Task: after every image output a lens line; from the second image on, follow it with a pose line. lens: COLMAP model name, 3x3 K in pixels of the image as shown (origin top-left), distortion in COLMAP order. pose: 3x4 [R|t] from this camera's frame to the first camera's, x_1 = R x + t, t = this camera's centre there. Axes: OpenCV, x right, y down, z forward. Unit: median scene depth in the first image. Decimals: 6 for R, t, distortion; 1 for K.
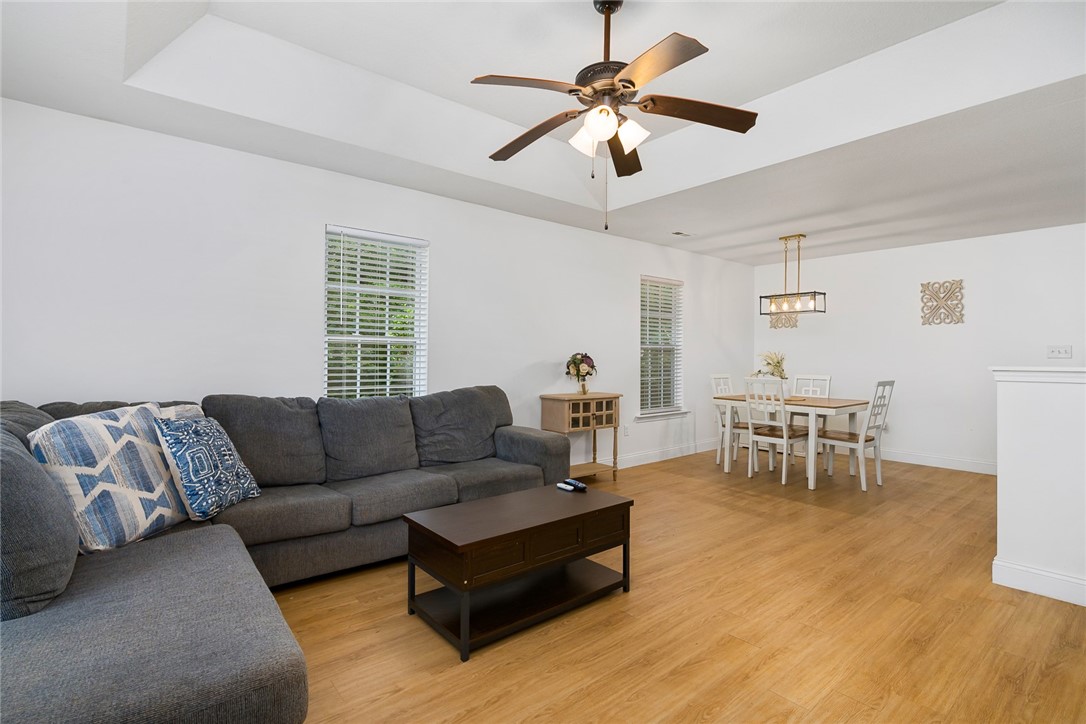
lens RADIAL K [[524.9, 0, 547.4], [0, 524.9, 357.3], [0, 0, 1]] dist [-0.003629, -0.000218]
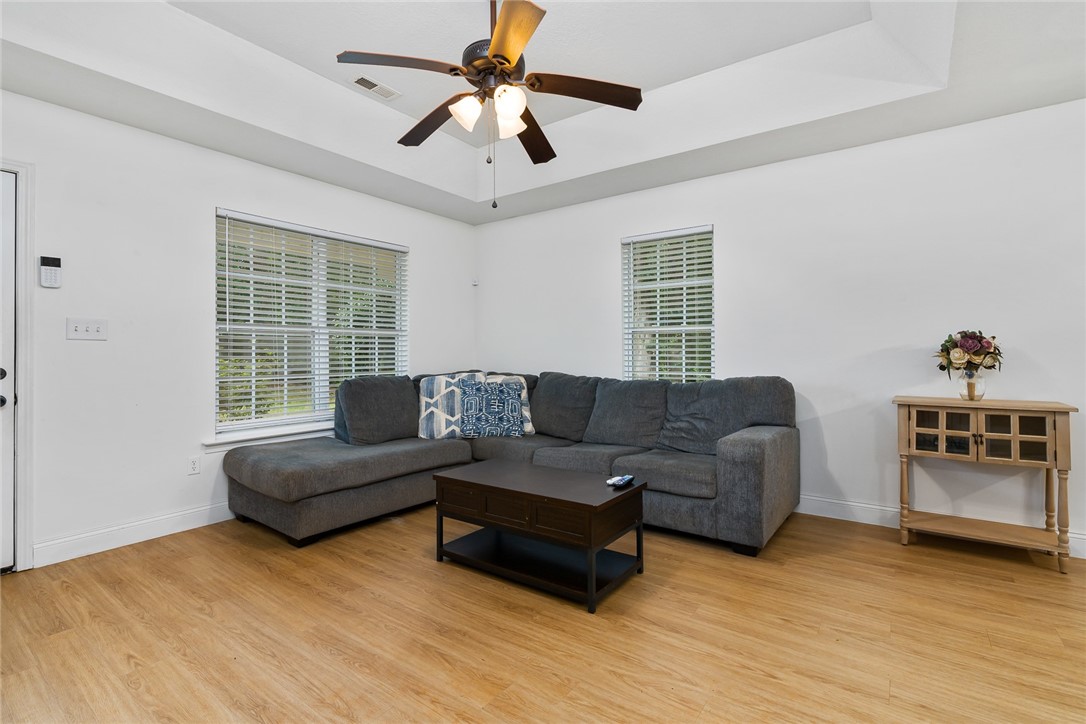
lens RADIAL K [[495.9, 0, 547.0], [0, 495.9, 360.1], [0, 0, 1]] dist [-0.002789, 0.000233]
pose [[0.251976, 0.003715, -0.967726, 0.847163], [0.006586, 0.999963, 0.005554, 0.032736], [0.967711, -0.007772, 0.251942, 0.686421]]
